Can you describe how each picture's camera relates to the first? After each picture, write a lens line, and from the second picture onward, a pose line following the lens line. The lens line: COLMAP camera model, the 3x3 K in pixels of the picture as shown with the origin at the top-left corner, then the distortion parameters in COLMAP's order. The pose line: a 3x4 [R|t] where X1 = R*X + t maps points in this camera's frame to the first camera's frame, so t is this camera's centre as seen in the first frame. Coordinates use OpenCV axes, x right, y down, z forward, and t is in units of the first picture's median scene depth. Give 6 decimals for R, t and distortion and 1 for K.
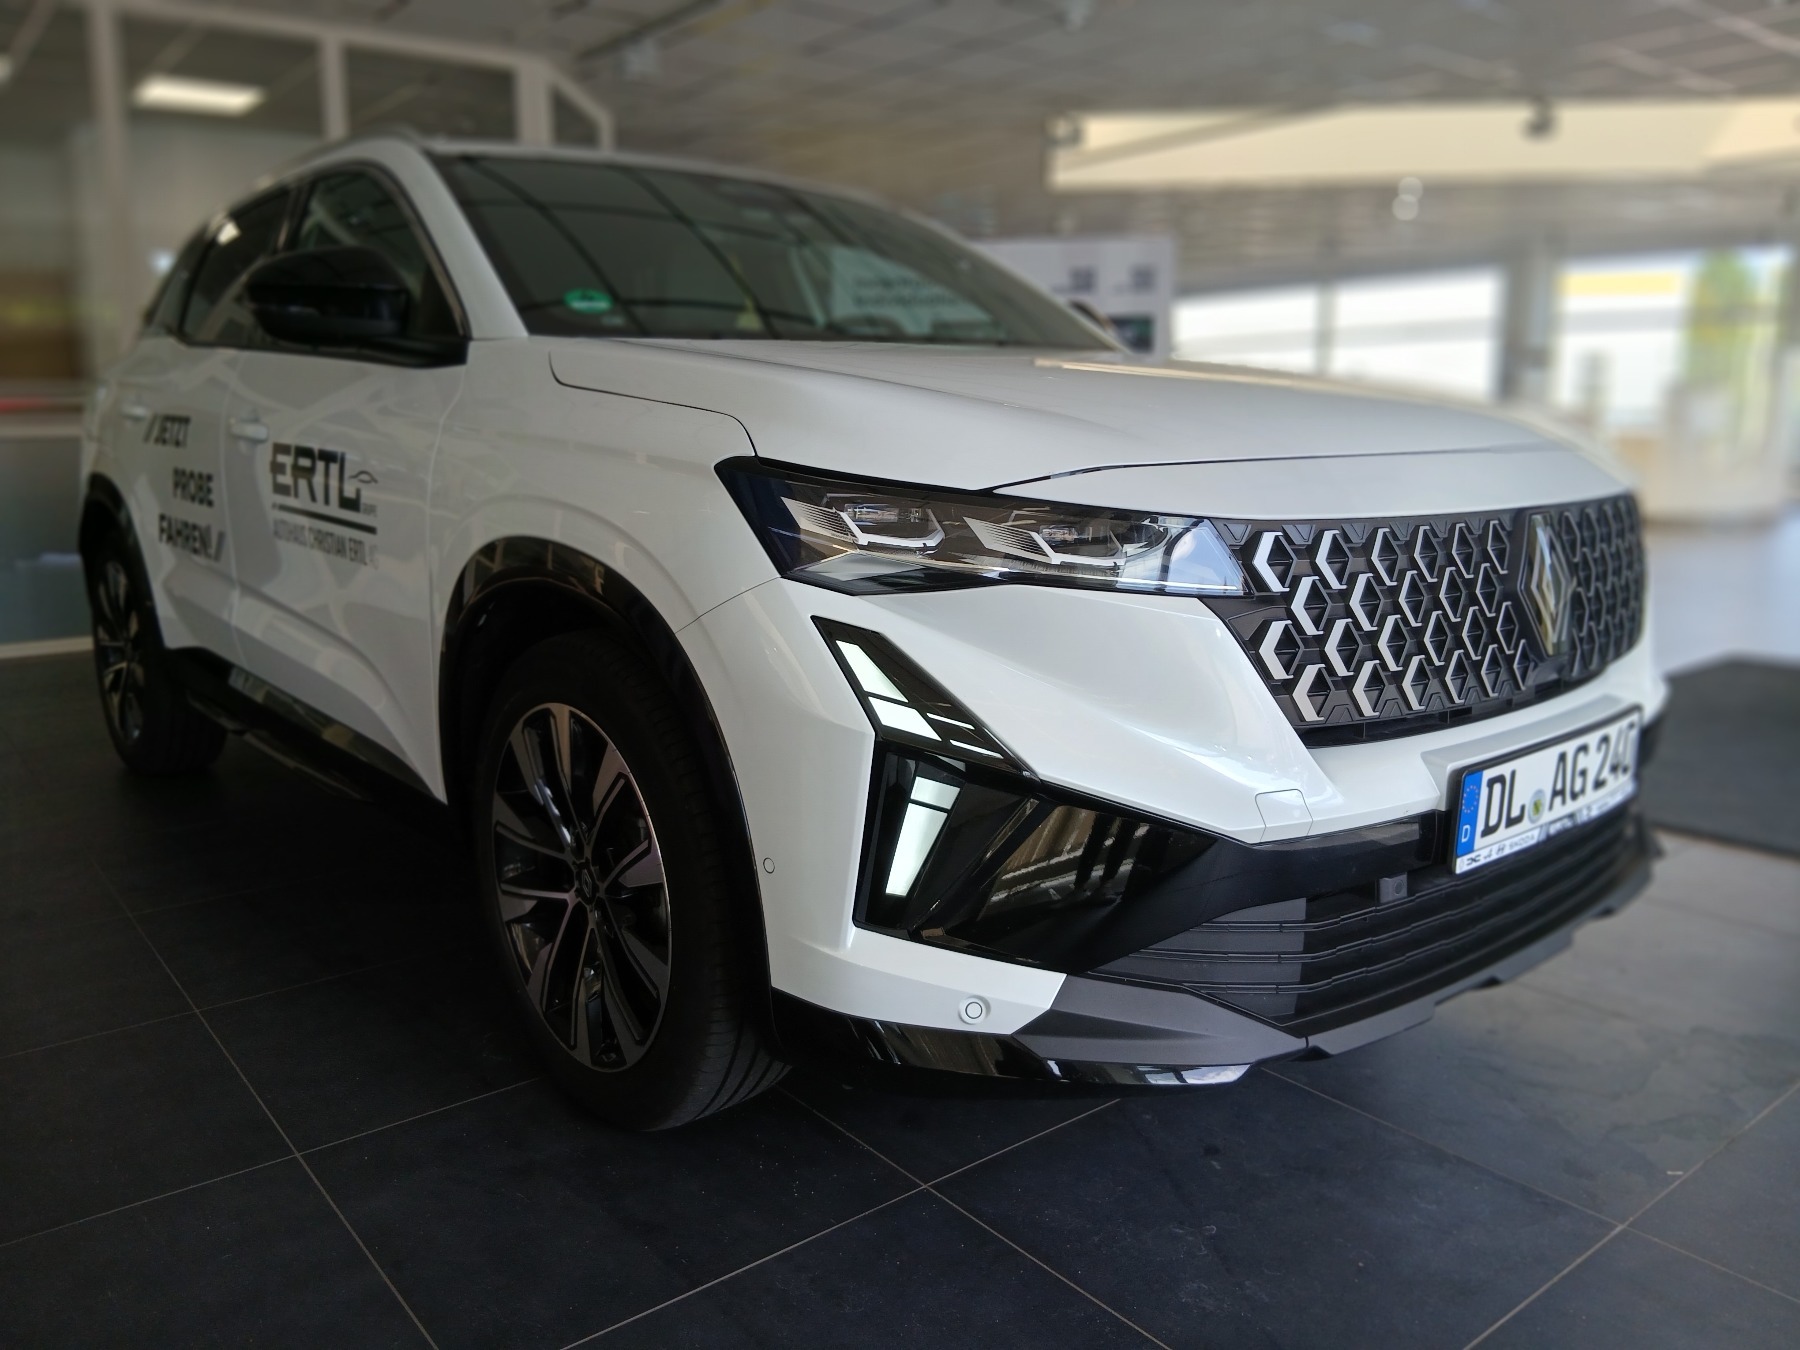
lens RADIAL K [[1358.0, 0, 900.0], [0, 1358.0, 675.0], [0, 0, 1]] dist [0.124987, -0.214211]
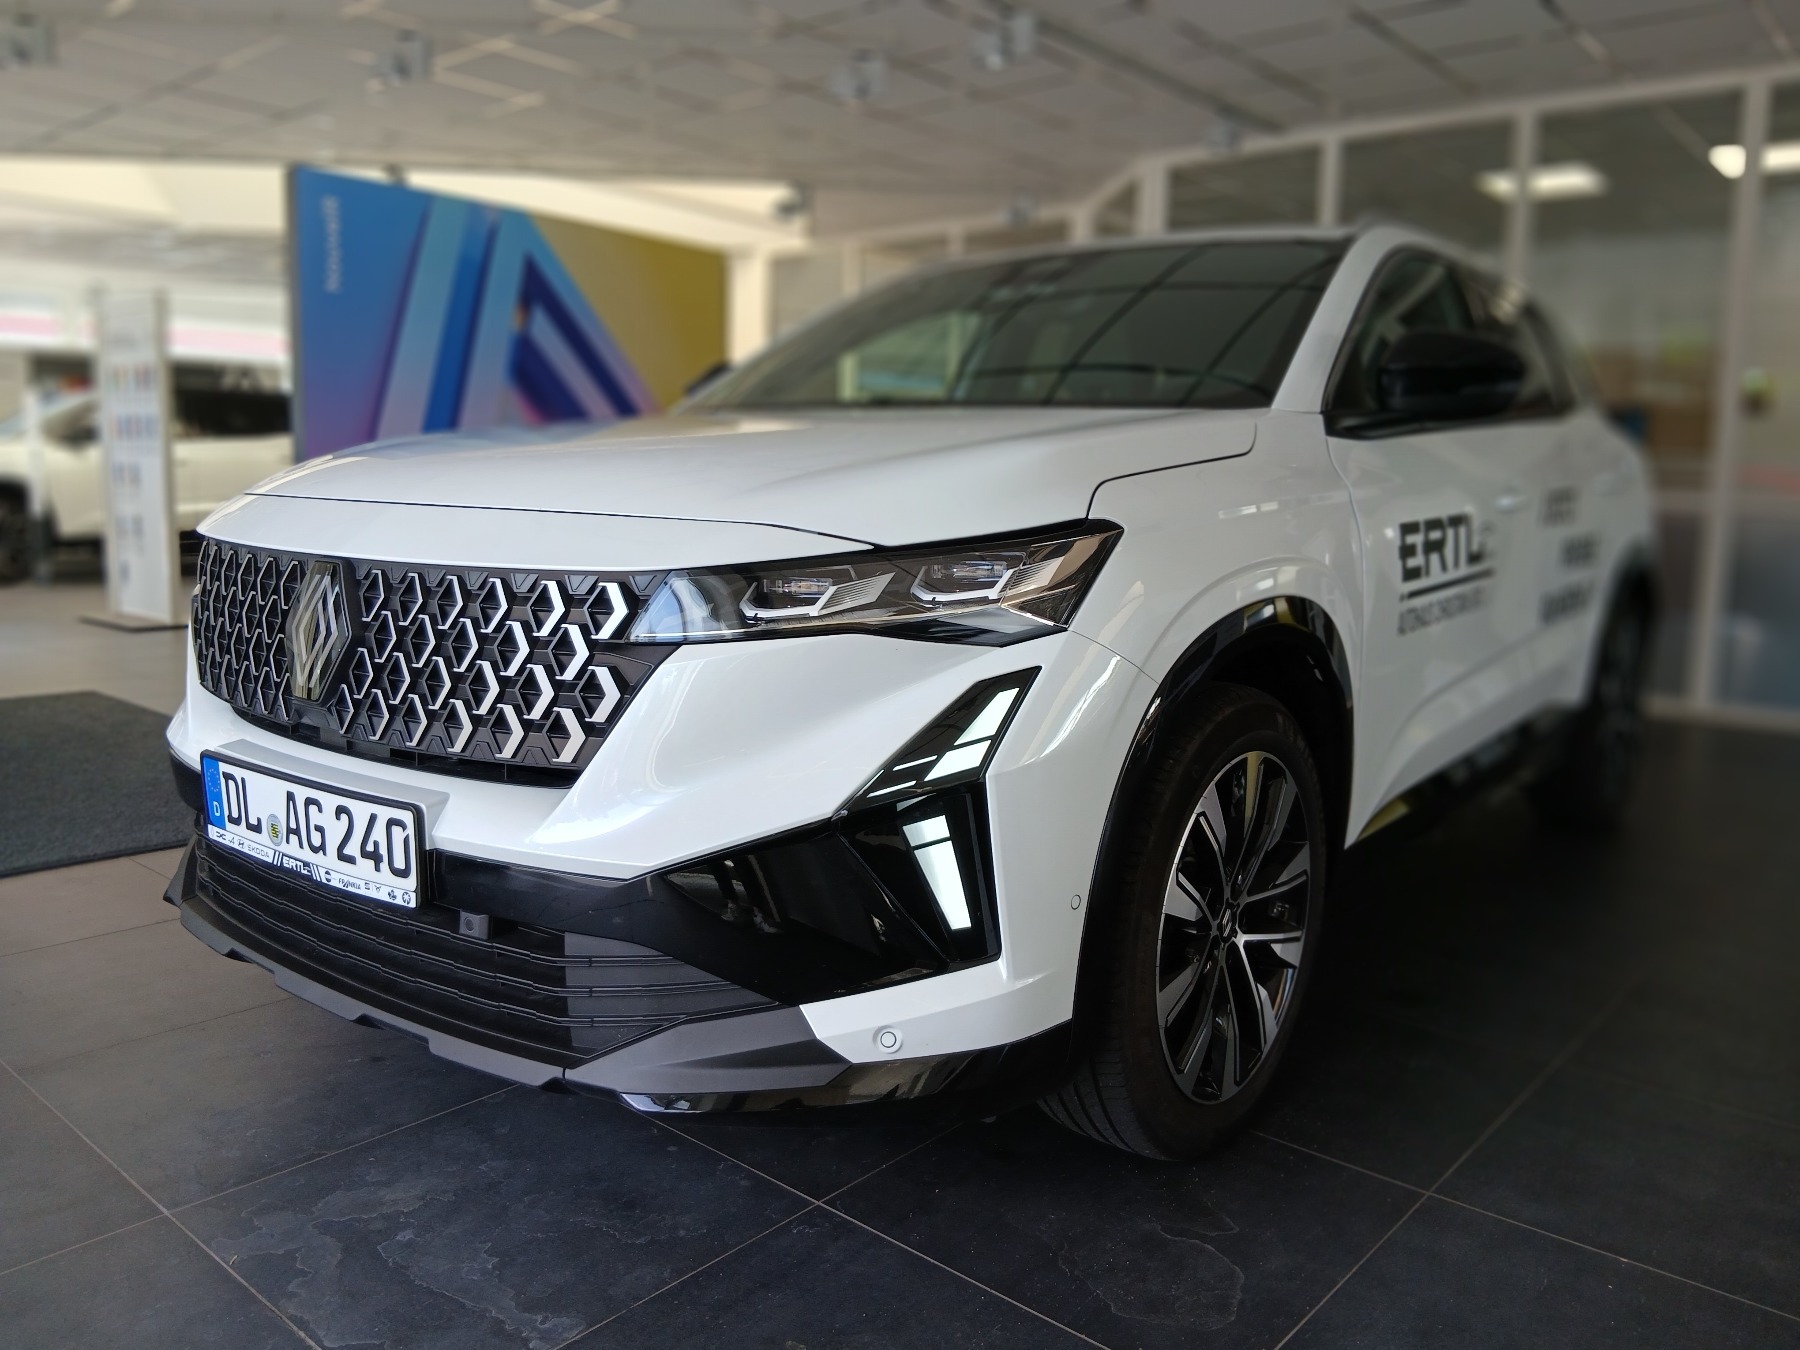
lens RADIAL K [[1358.0, 0, 900.0], [0, 1358.0, 675.0], [0, 0, 1]] dist [0.124987, -0.214211]
pose [[0.179823, 0.153837, -0.971596, 1.671658], [-0.203678, 0.972115, 0.116222, -0.260638], [0.962382, 0.176993, 0.206141, 1.303997]]
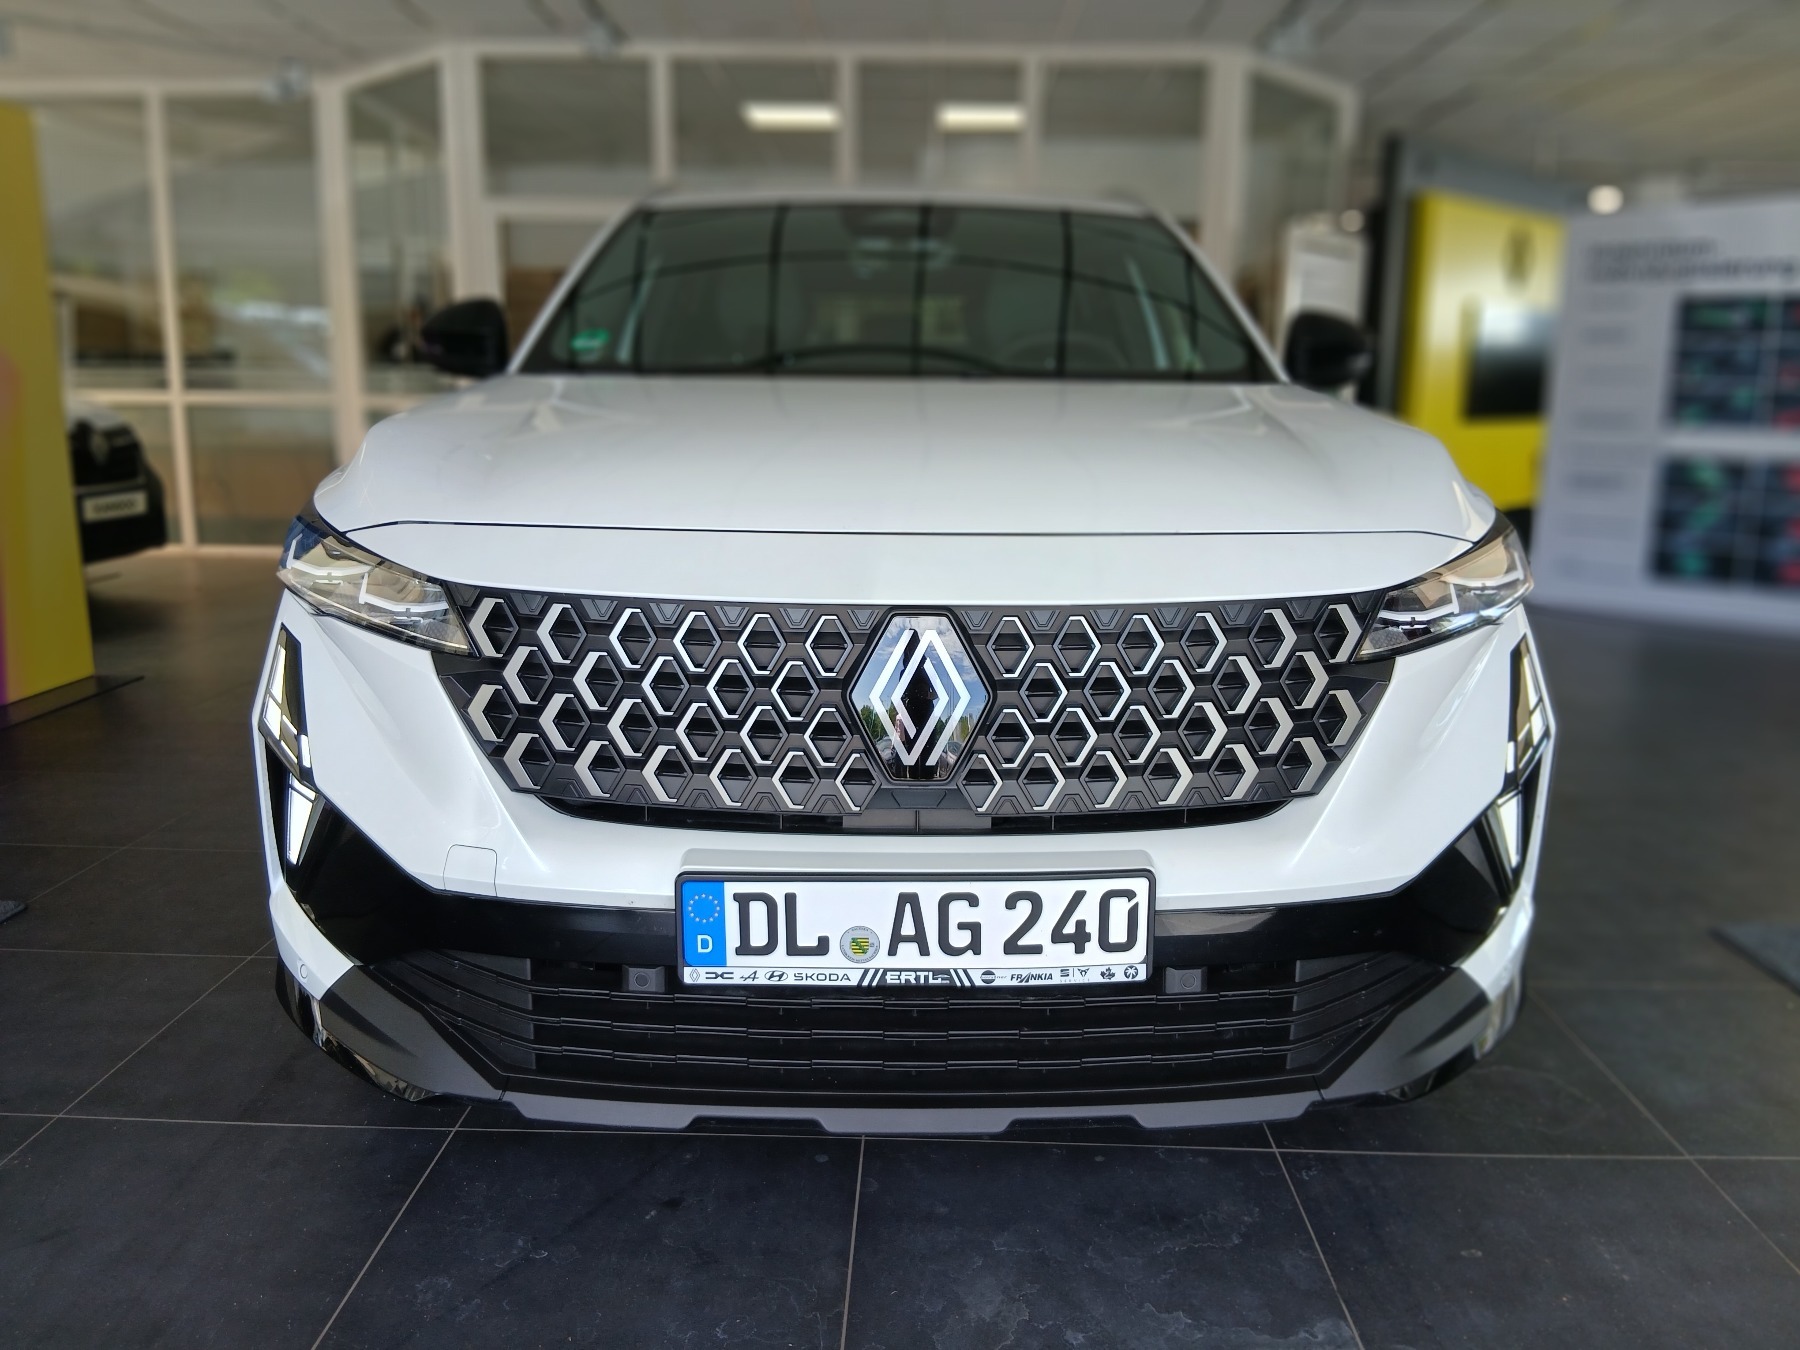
lens RADIAL K [[1358.0, 0, 900.0], [0, 1358.0, 675.0], [0, 0, 1]] dist [0.124987, -0.214211]
pose [[0.765636, 0.148787, -0.625831, 1.062437], [-0.135709, 0.988347, 0.068947, -0.146438], [0.628796, 0.032143, 0.776905, 0.359101]]
